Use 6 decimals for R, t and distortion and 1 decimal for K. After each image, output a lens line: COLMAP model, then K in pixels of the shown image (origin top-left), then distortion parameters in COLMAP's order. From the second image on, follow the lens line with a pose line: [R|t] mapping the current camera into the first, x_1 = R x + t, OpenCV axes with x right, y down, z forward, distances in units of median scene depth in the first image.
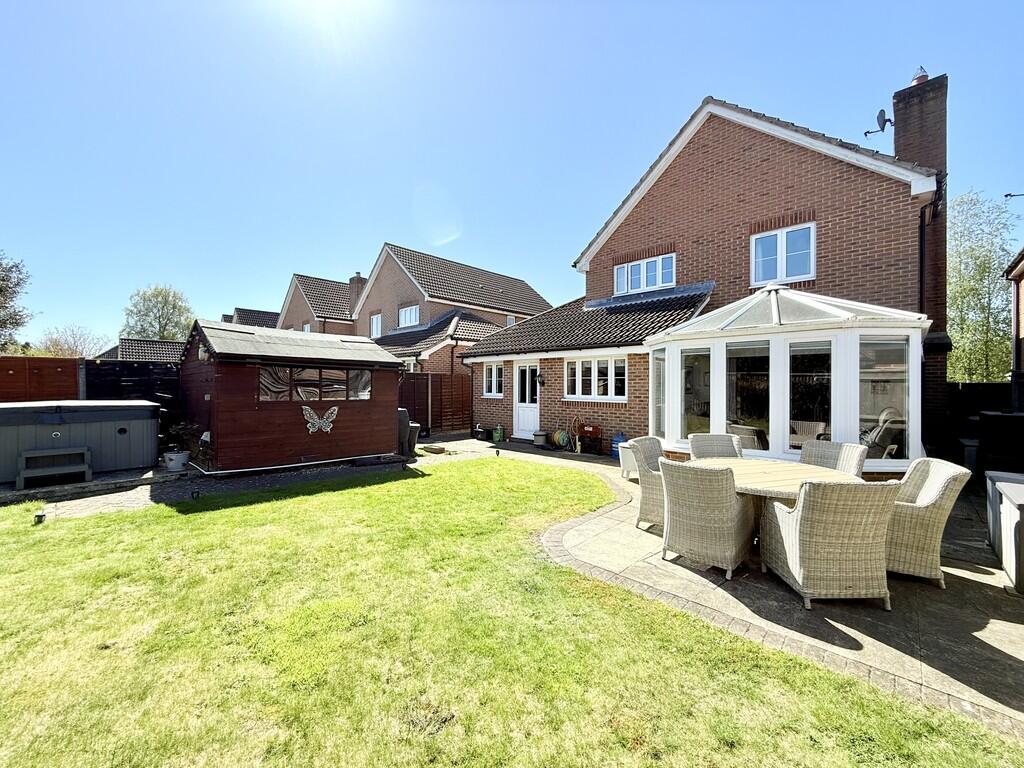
lens RADIAL K [[406.5, 0, 512.0], [0, 406.5, 384.0], [0, 0, 1]] dist [0.000673, 0.000100]
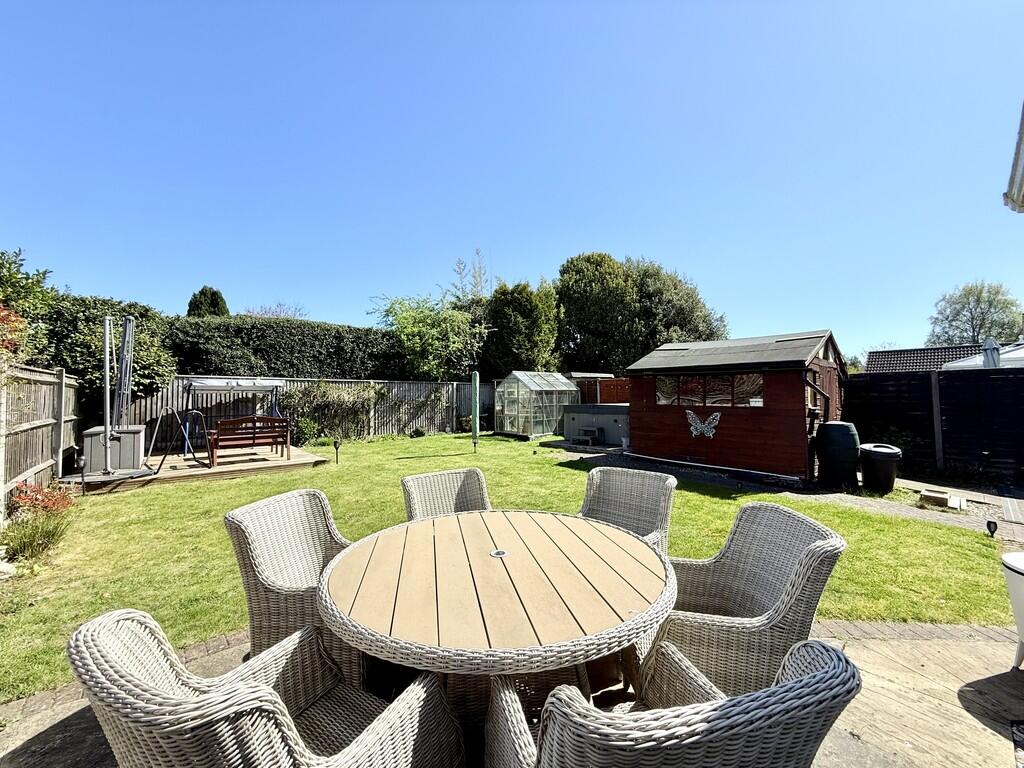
lens RADIAL K [[406.5, 0, 512.0], [0, 406.5, 384.0], [0, 0, 1]] dist [0.000673, 0.000100]
pose [[-0.081055, -0.035894, -0.996063, 0.474420], [0.004935, 0.999325, -0.036413, 0.015412], [0.996697, -0.007867, -0.080823, 0.464107]]
